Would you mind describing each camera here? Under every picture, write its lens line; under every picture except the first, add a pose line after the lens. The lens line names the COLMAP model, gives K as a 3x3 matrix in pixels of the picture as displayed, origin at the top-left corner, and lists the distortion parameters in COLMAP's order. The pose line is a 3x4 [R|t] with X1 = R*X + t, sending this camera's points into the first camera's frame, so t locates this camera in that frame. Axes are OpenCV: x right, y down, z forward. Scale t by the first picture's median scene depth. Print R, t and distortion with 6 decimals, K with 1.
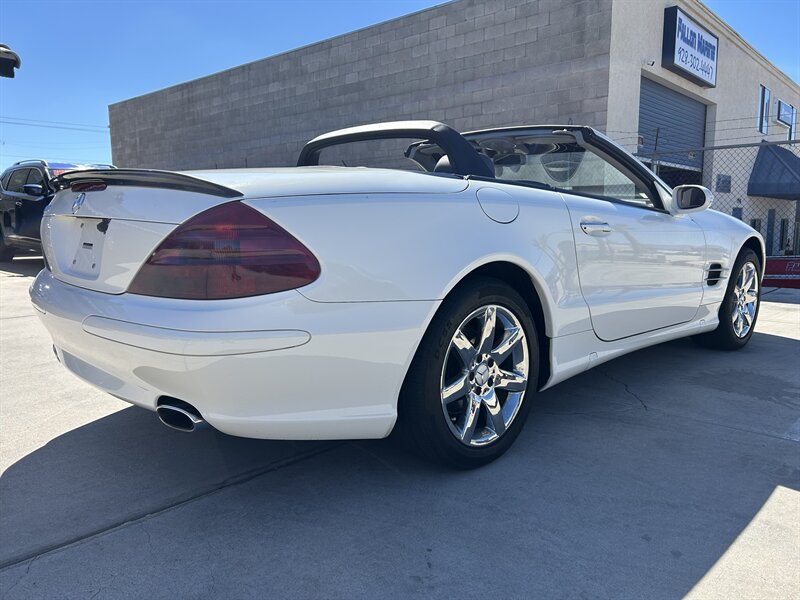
lens RADIAL K [[607.7, 0, 395.0], [0, 607.7, 300.0], [0, 0, 1]] dist [0.047908, -0.052930]
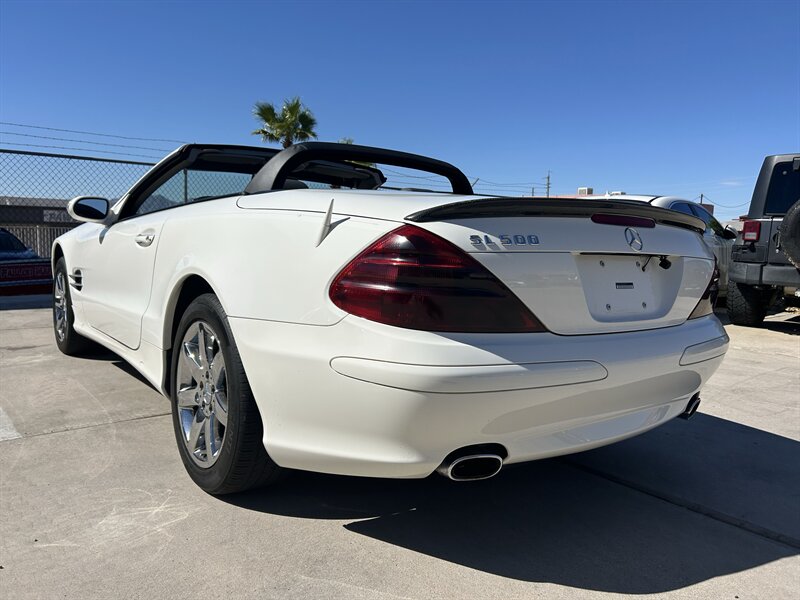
lens RADIAL K [[607.7, 0, 399.3], [0, 607.7, 300.5], [0, 0, 1]] dist [0.047908, -0.052930]
pose [[0.114244, -0.103180, 0.988080, -0.274157], [0.101219, 0.990625, 0.091742, -0.034994], [-0.988283, 0.089531, 0.123616, 0.232773]]
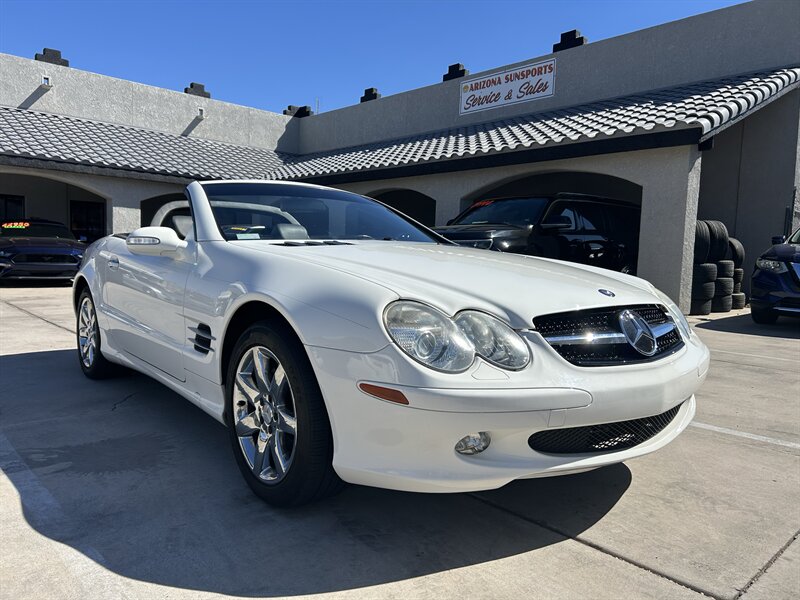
lens RADIAL K [[607.7, 0, 396.9], [0, 607.7, 306.6], [0, 0, 1]] dist [0.047908, -0.052930]
pose [[-0.080420, 0.081185, -0.993449, 0.410910], [-0.156949, 0.983213, 0.093053, -0.061863], [0.984327, 0.163405, -0.066328, 0.422517]]
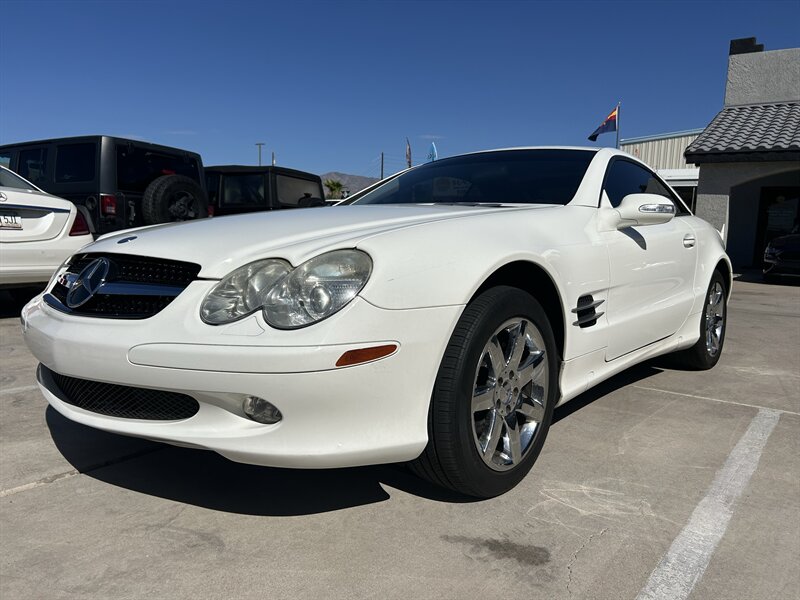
lens RADIAL K [[607.7, 0, 406.5], [0, 607.7, 307.8], [0, 0, 1]] dist [0.047908, -0.052930]
pose [[-0.992411, -0.014825, -0.122068, 0.143719], [-0.044951, 0.967736, 0.247926, -0.086814], [0.114454, 0.251532, -0.961058, 0.662720]]
